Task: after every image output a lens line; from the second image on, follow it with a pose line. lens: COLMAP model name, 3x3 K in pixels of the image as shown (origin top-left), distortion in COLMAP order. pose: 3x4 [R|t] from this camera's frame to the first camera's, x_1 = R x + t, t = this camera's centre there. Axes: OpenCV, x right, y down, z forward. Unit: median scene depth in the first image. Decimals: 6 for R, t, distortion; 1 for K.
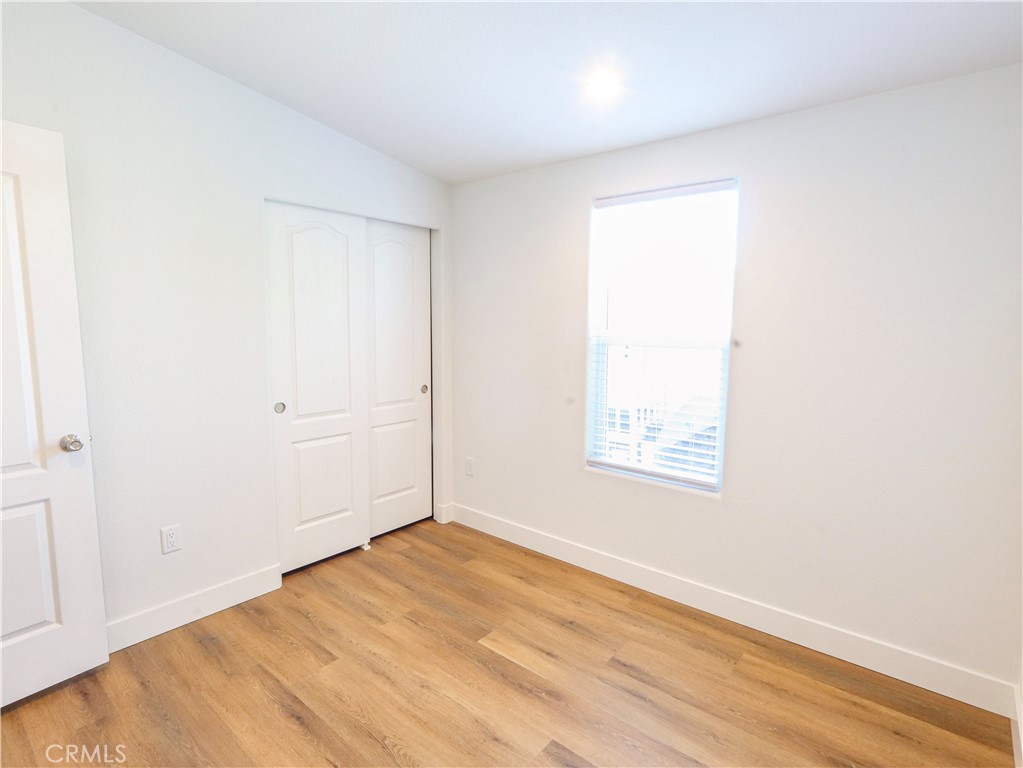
lens RADIAL K [[533.3, 0, 504.5], [0, 533.3, 378.4], [0, 0, 1]] dist [-0.003987, 0.002096]
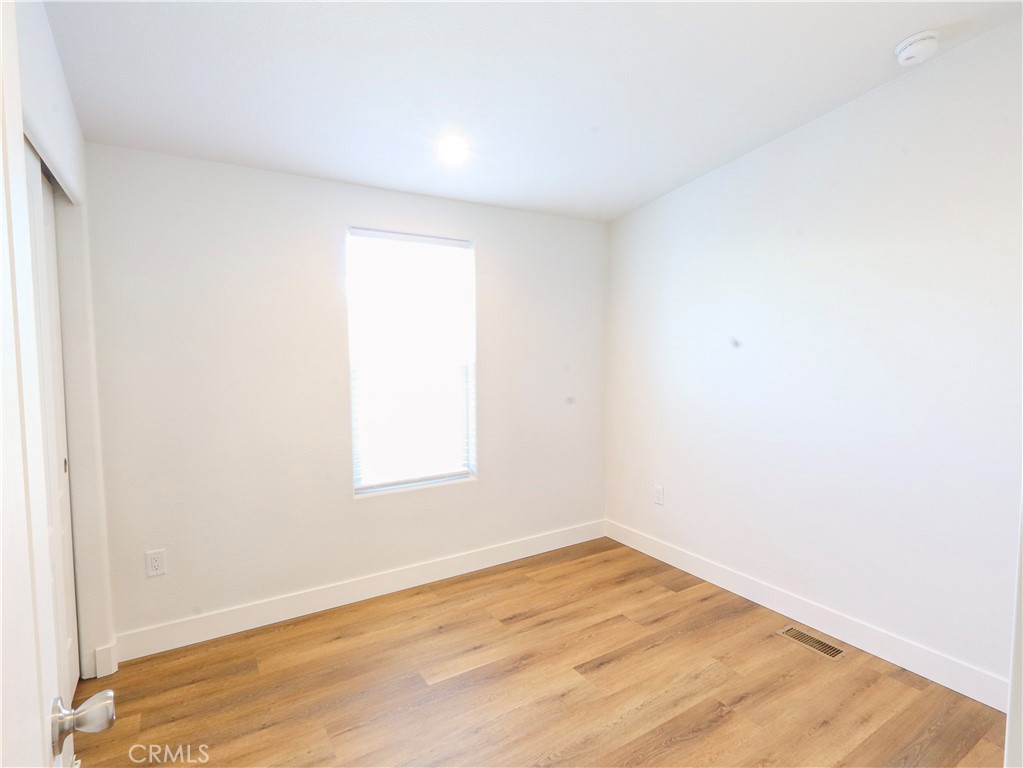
lens RADIAL K [[533.3, 0, 534.1], [0, 533.3, 379.9], [0, 0, 1]] dist [-0.003987, 0.002096]
pose [[0.280400, -0.071415, 0.957223, -0.806094], [0.109440, 0.993104, 0.042033, -0.060636], [-0.953624, 0.092972, 0.286282, 0.464726]]
